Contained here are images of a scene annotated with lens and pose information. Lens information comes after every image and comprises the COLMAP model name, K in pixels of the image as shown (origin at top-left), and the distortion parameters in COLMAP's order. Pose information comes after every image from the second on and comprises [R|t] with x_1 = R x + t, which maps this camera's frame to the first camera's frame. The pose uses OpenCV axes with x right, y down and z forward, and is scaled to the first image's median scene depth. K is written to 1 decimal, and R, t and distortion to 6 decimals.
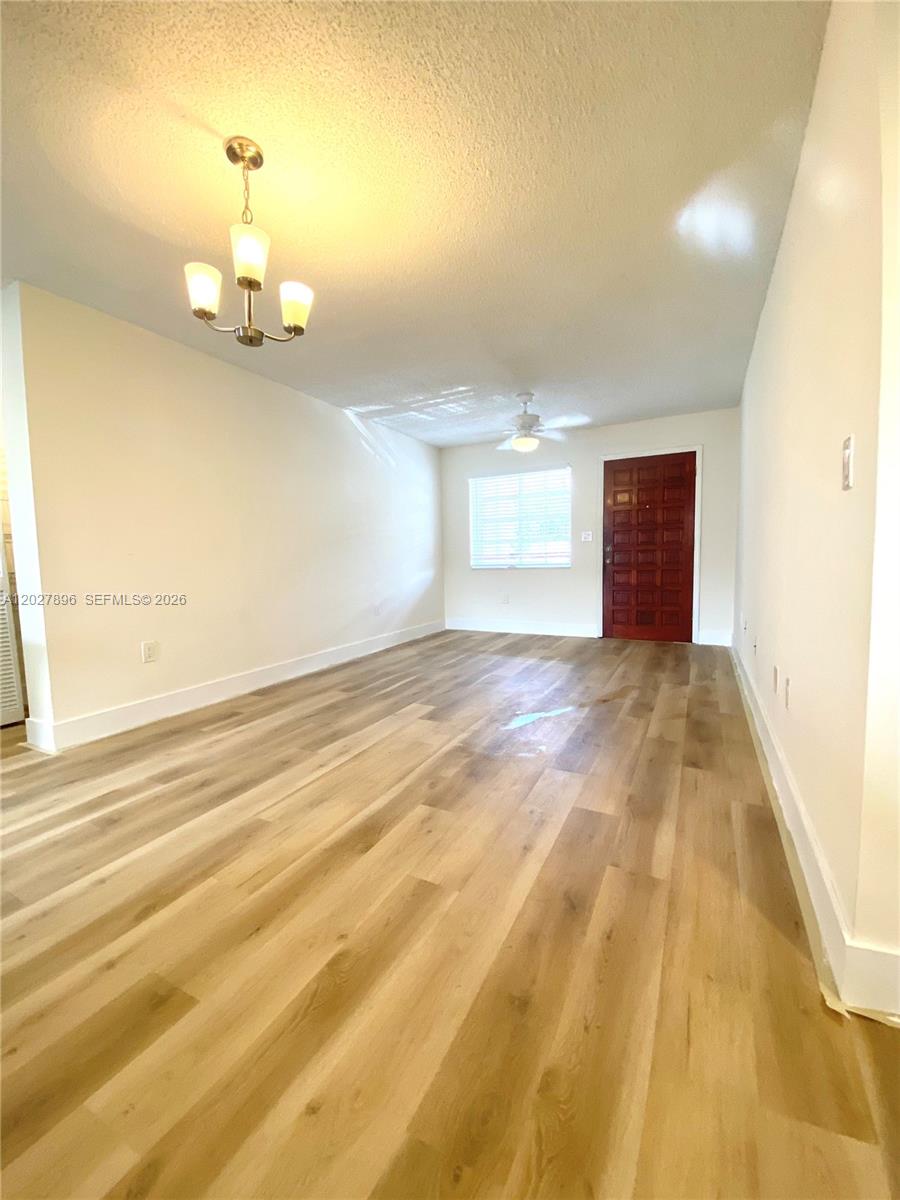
lens RADIAL K [[482.2, 0, 445.9], [0, 482.2, 594.9], [0, 0, 1]] dist [0.006132, -0.003661]
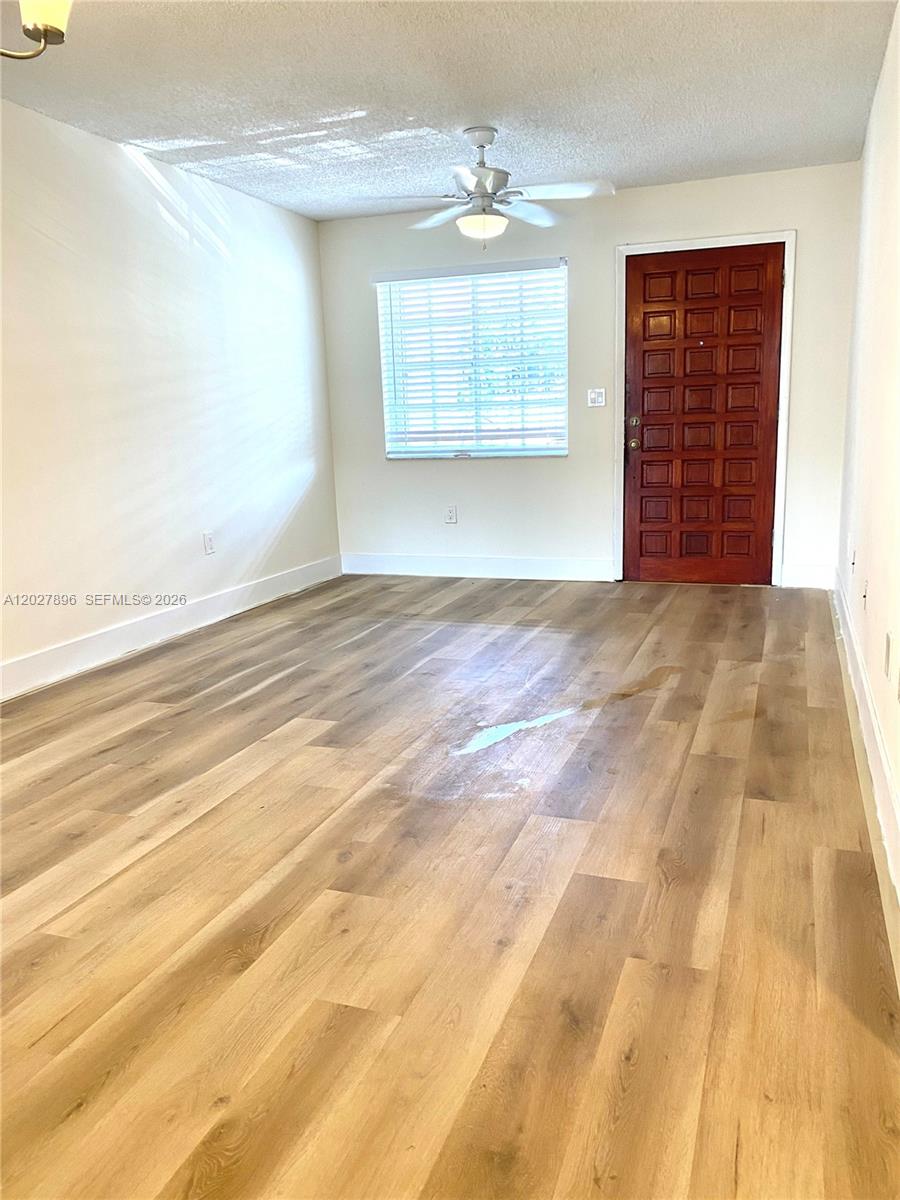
lens RADIAL K [[918.0, 0, 455.8], [0, 918.0, 600.5], [0, 0, 1]] dist [0.015263, 0.004220]
pose [[0.990726, -0.036099, 0.130991, -0.023946], [0.020747, 0.992947, 0.116730, -0.041677], [-0.134281, -0.112929, 0.984487, -0.084576]]
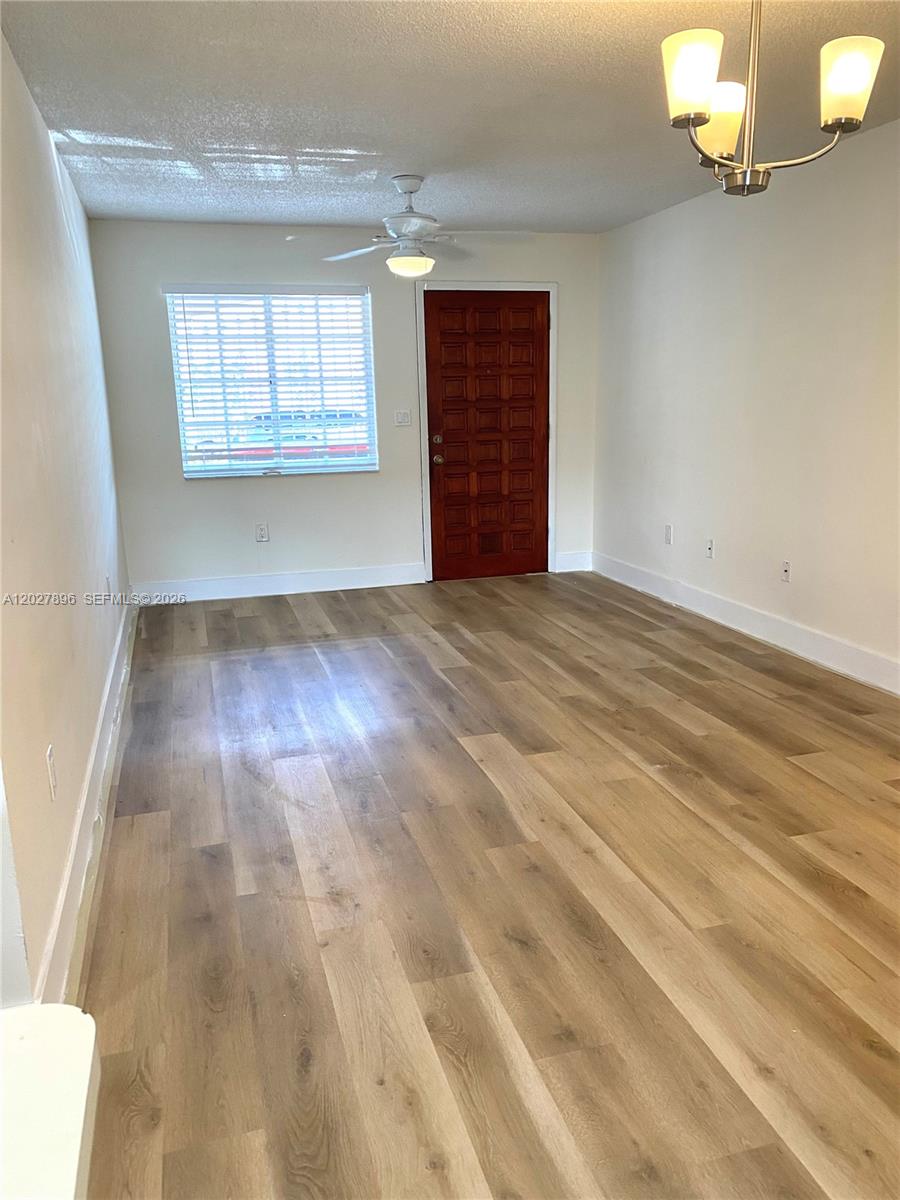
lens RADIAL K [[918.0, 0, 442.1], [0, 918.0, 611.3], [0, 0, 1]] dist [0.015263, 0.004220]
pose [[0.719956, -0.155823, 0.676301, -1.130064], [0.060151, 0.984812, 0.162871, -0.157525], [-0.691408, -0.076580, 0.718394, 0.288103]]
